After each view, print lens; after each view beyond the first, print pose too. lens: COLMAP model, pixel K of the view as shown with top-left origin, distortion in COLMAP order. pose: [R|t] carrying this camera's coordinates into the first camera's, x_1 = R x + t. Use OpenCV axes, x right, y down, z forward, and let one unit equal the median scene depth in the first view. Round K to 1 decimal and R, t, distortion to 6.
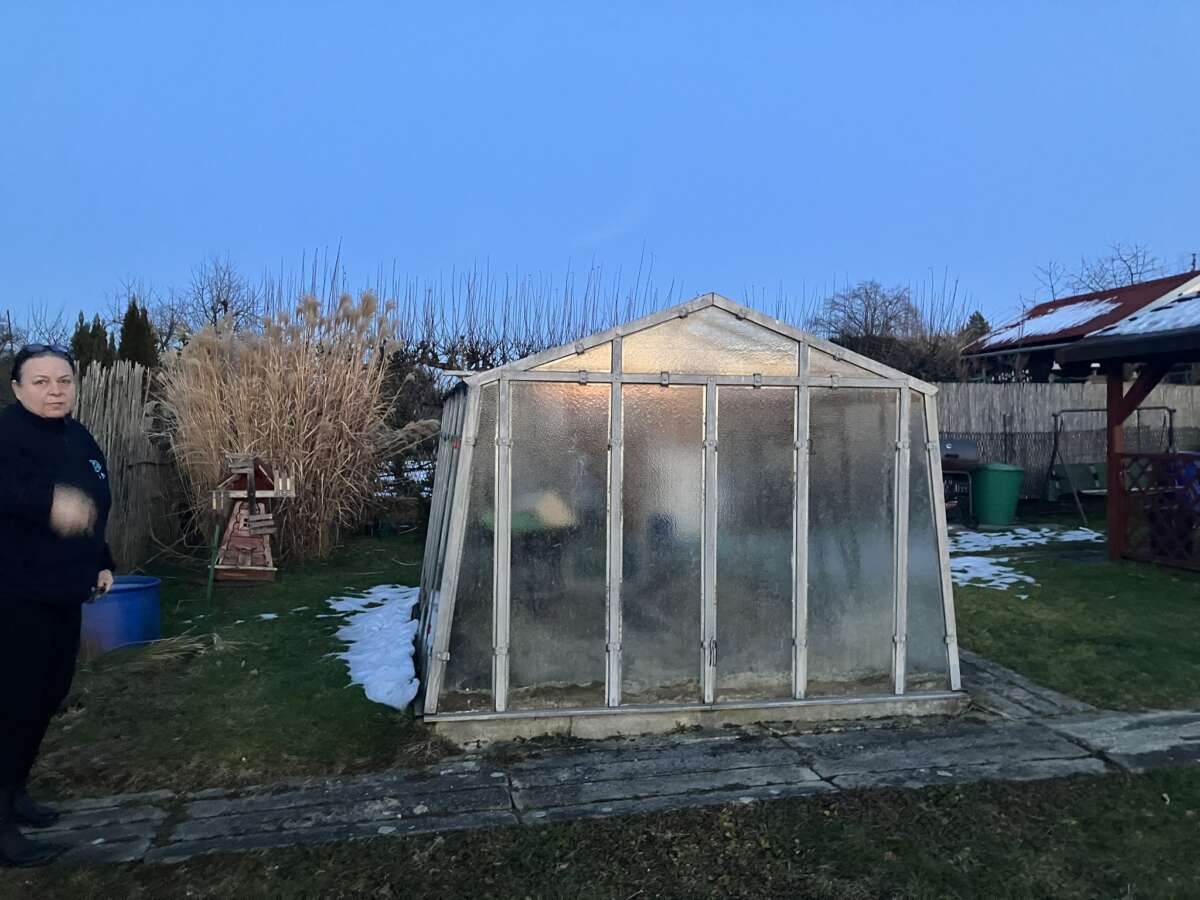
lens RADIAL K [[976.7, 0, 605.0], [0, 976.7, 444.6], [0, 0, 1]] dist [-0.001650, 0.057740]
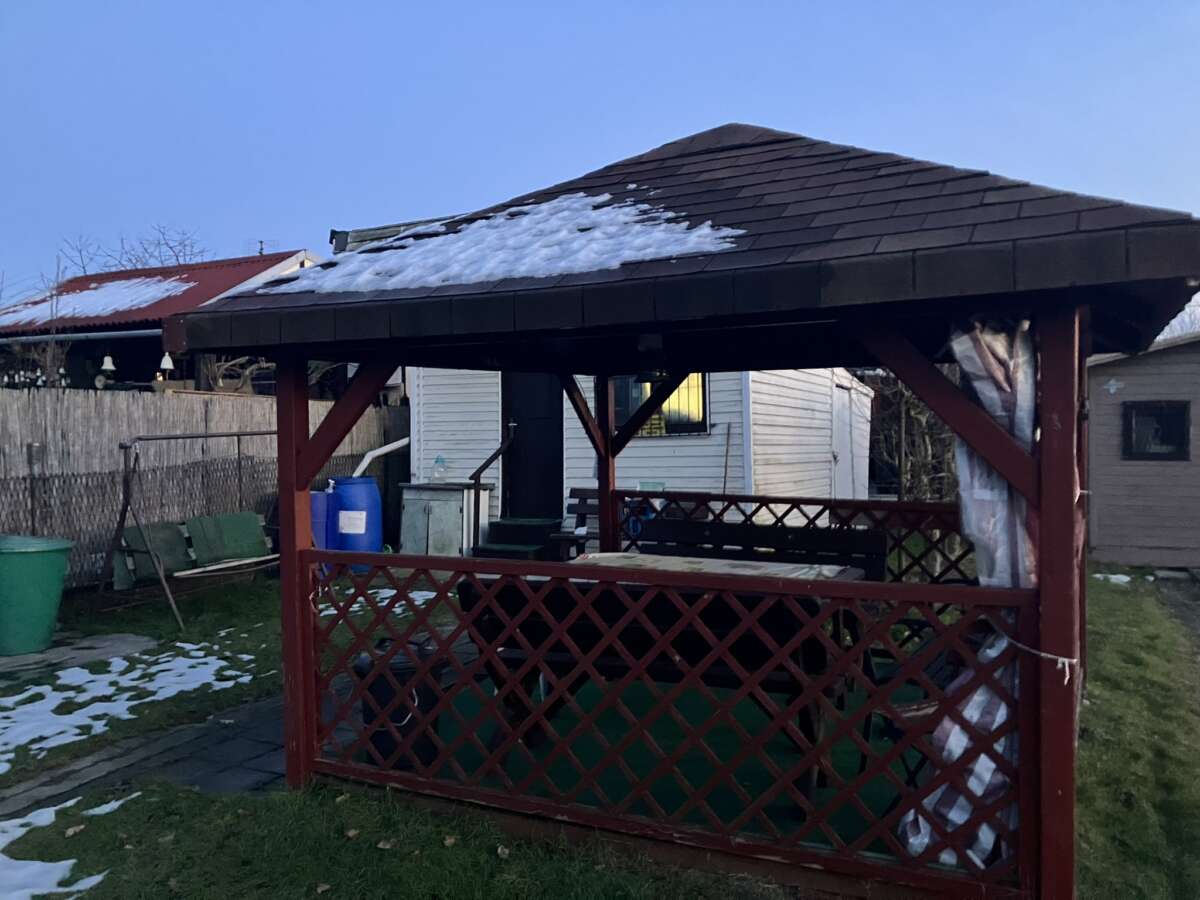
lens RADIAL K [[976.7, 0, 605.0], [0, 976.7, 444.6], [0, 0, 1]] dist [-0.001650, 0.057740]
pose [[0.602758, -0.015615, 0.797772, 0.153125], [0.019078, 0.999805, 0.005155, -0.026456], [-0.797696, 0.012113, 0.602938, 0.385864]]
